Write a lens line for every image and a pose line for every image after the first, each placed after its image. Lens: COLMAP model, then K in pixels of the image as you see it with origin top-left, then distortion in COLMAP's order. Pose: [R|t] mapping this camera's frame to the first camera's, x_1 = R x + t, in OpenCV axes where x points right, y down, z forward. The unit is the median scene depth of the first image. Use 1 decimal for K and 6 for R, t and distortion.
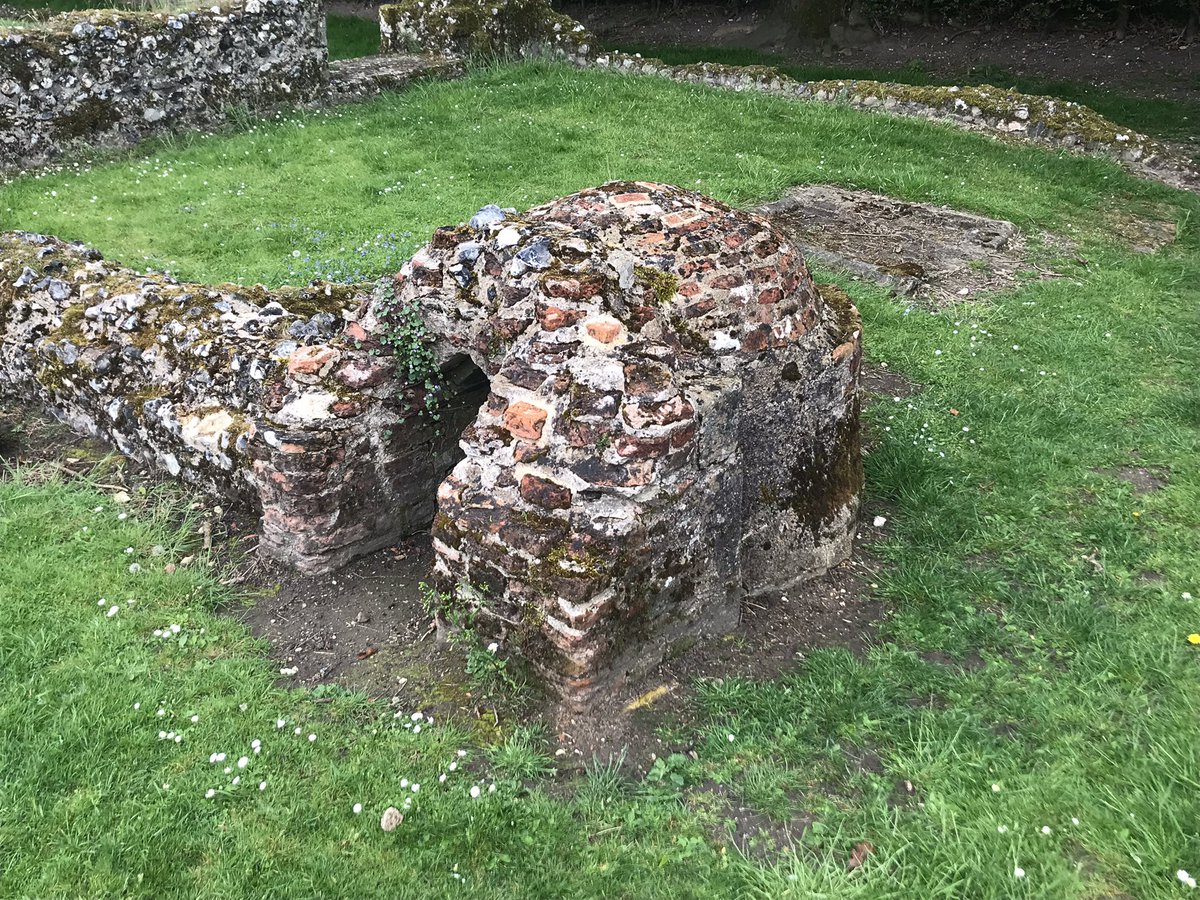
lens RADIAL K [[1164.1, 0, 600.0], [0, 1164.1, 450.0], [0, 0, 1]] dist [0.129081, -0.286927]
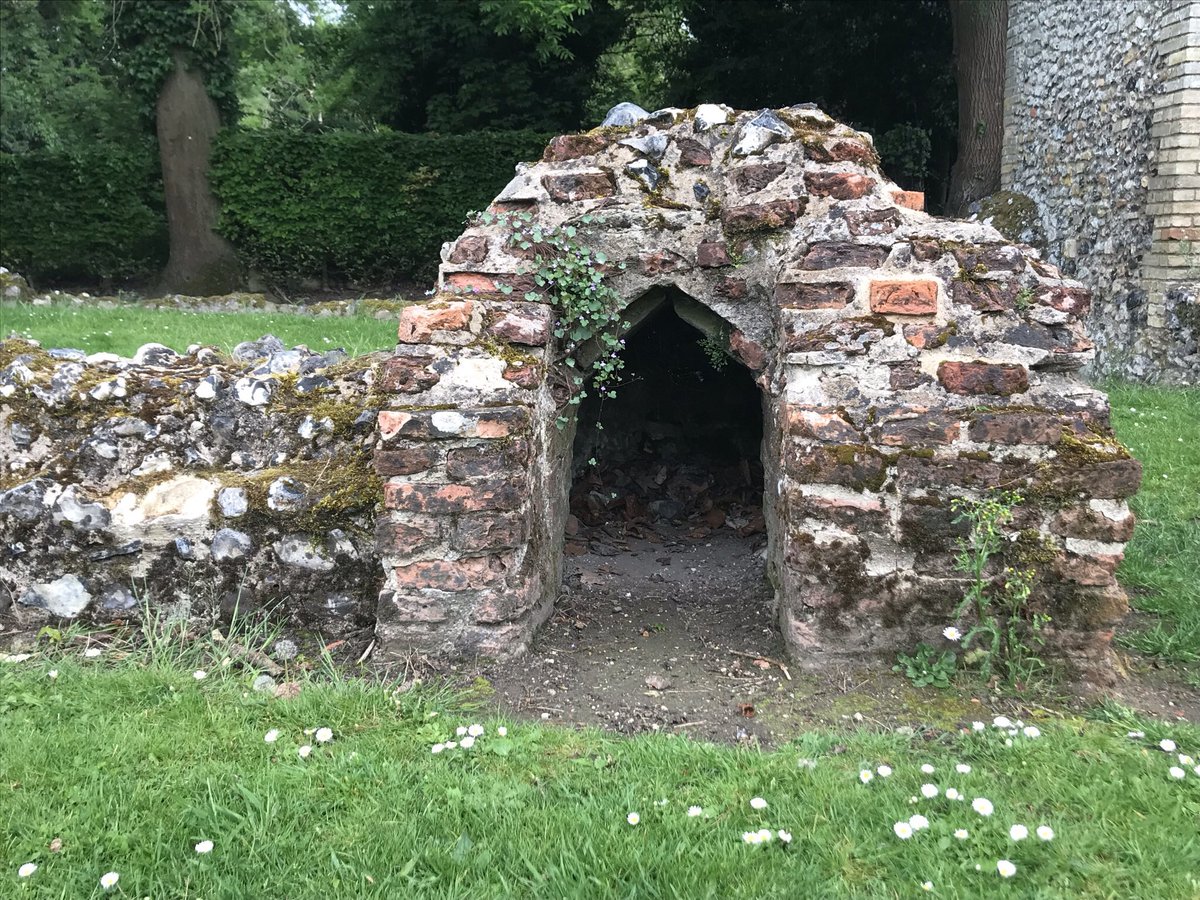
lens RADIAL K [[1164.1, 0, 600.0], [0, 1164.1, 450.0], [0, 0, 1]] dist [0.129081, -0.286927]
pose [[0.837627, -0.104683, 0.536118, -0.537549], [0.238778, 0.952898, -0.187001, 0.133794], [-0.491290, 0.284651, 0.823169, 0.481586]]
